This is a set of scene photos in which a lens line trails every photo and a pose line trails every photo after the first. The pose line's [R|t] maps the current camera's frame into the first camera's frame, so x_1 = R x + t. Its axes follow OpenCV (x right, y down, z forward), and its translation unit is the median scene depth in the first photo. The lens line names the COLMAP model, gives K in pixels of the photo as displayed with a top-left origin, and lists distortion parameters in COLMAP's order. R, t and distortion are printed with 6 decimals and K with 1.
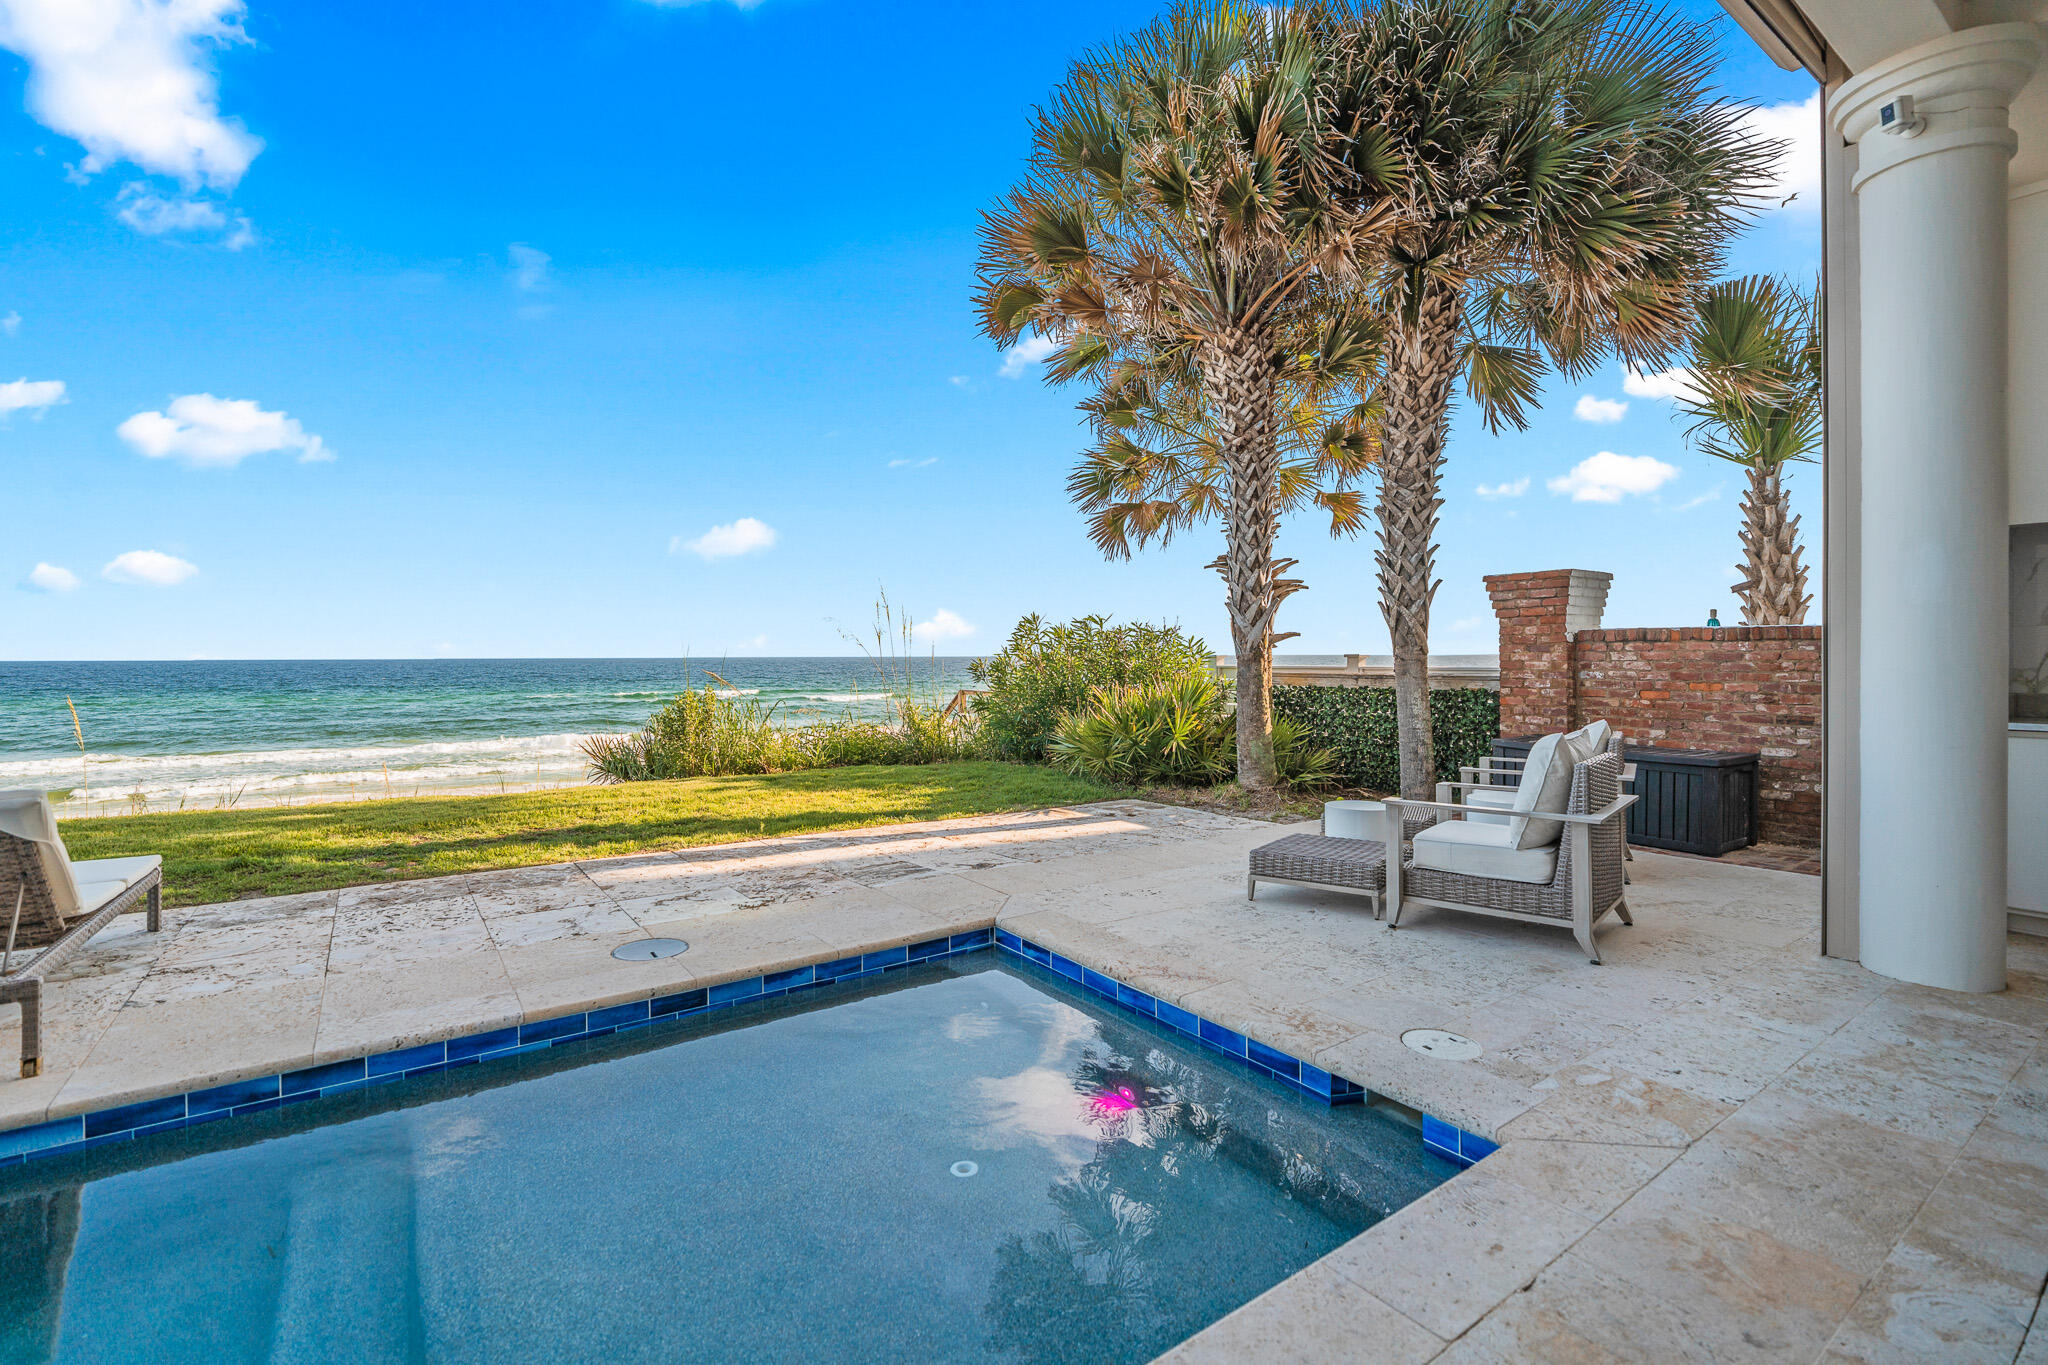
lens RADIAL K [[921.6, 0, 1034.0], [0, 921.6, 654.3], [0, 0, 1]] dist [-0.001962, 0.000527]
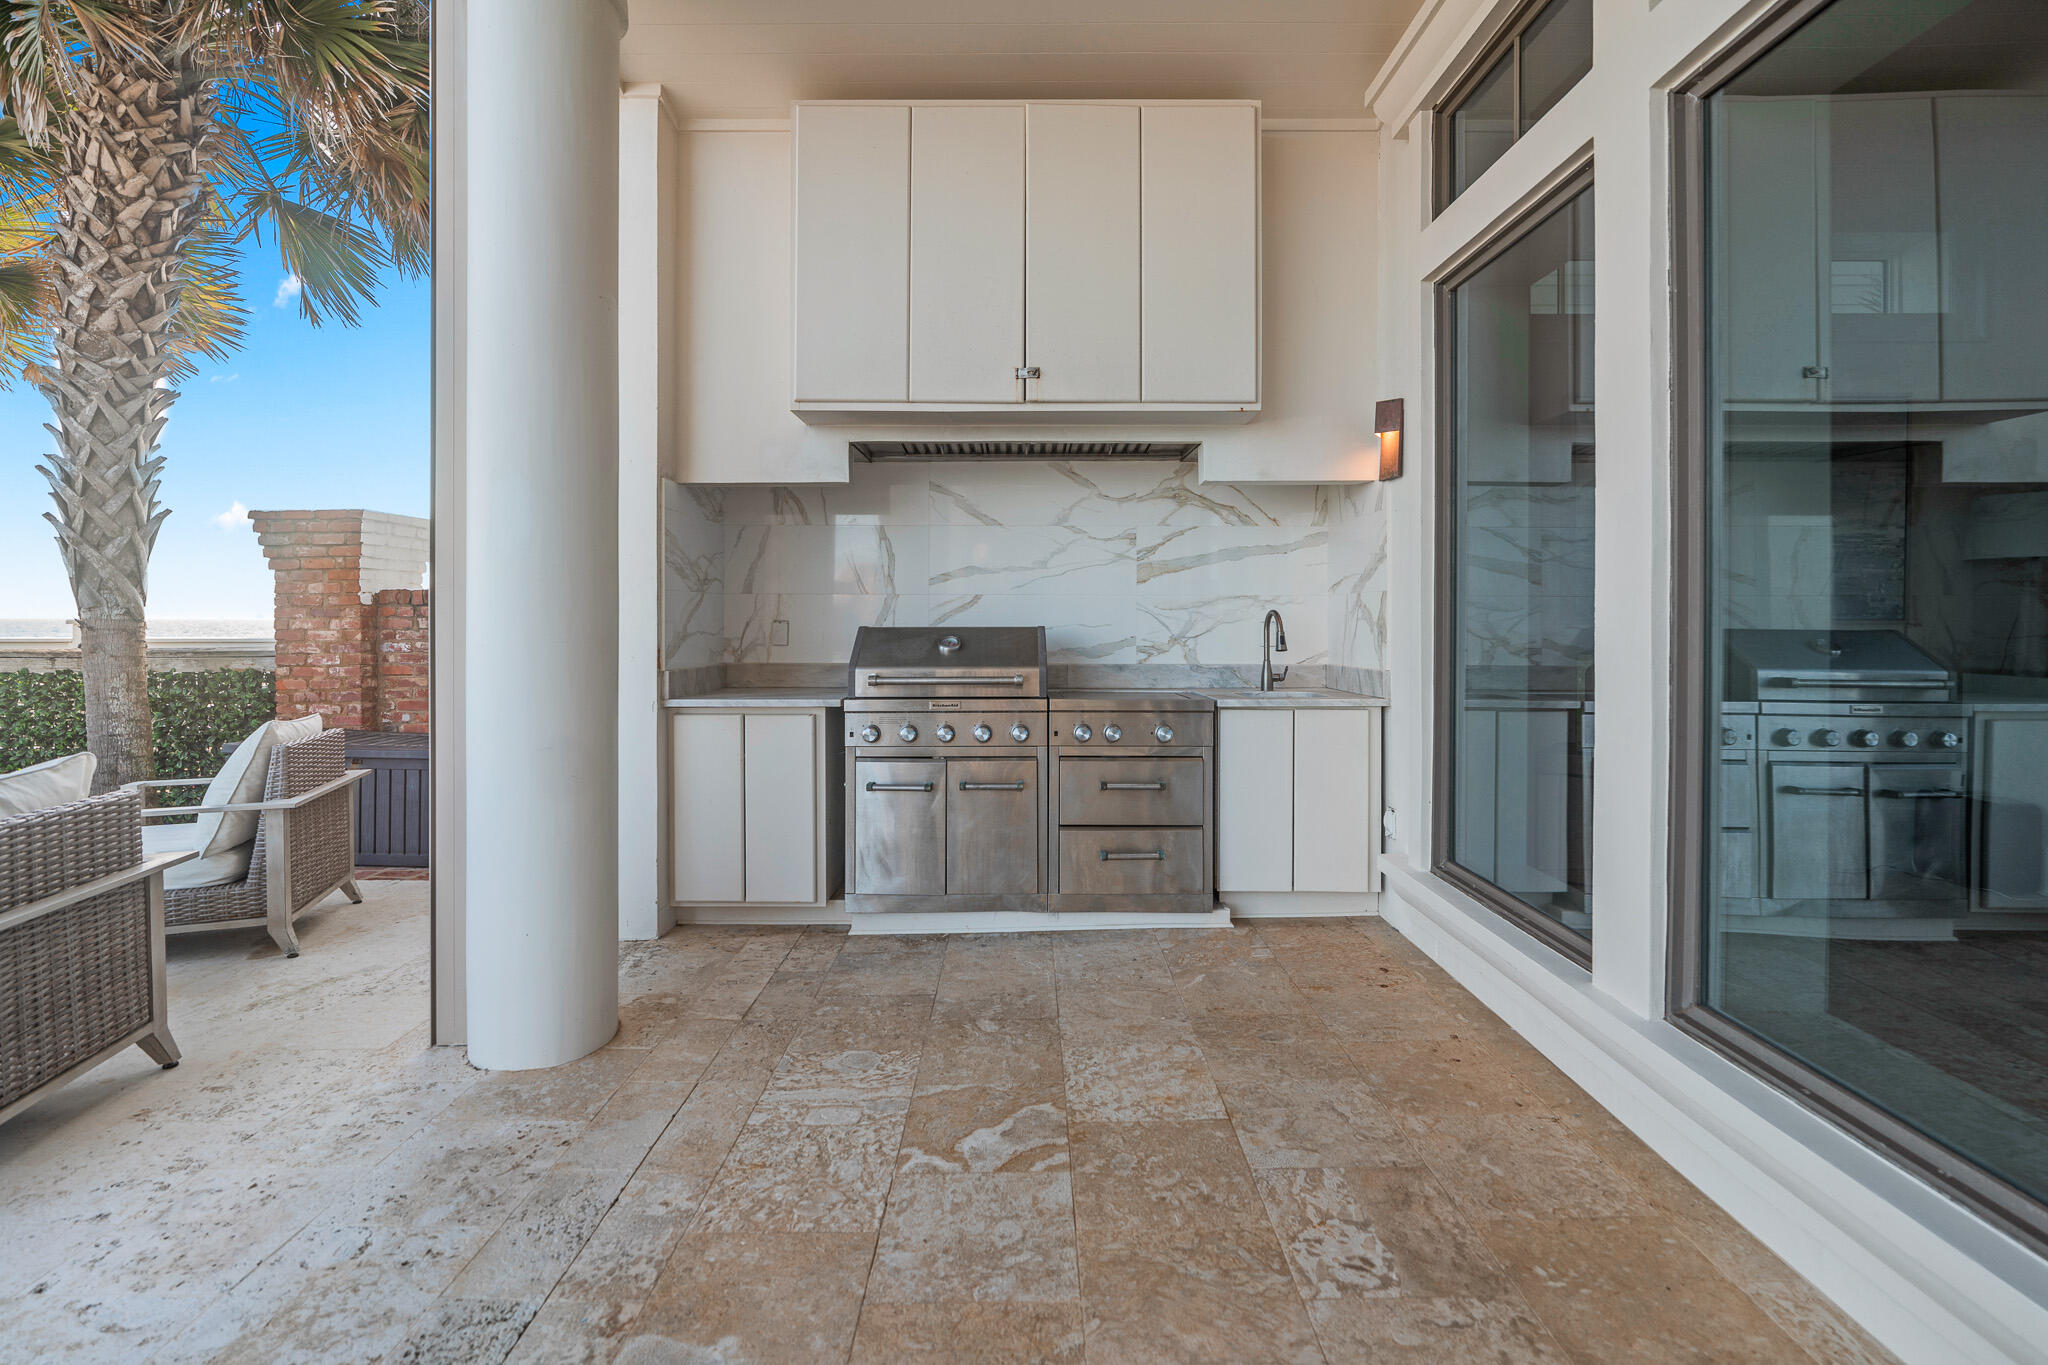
lens RADIAL K [[932.2, 0, 1022.7], [0, 932.2, 617.4], [0, 0, 1]] dist [-0.010601, 0.000079]
pose [[0.586641, 0.002127, 0.809844, 0.266676], [-0.002226, 0.999997, -0.001014, -0.003123], [-0.809844, -0.001208, 0.586644, 0.100777]]
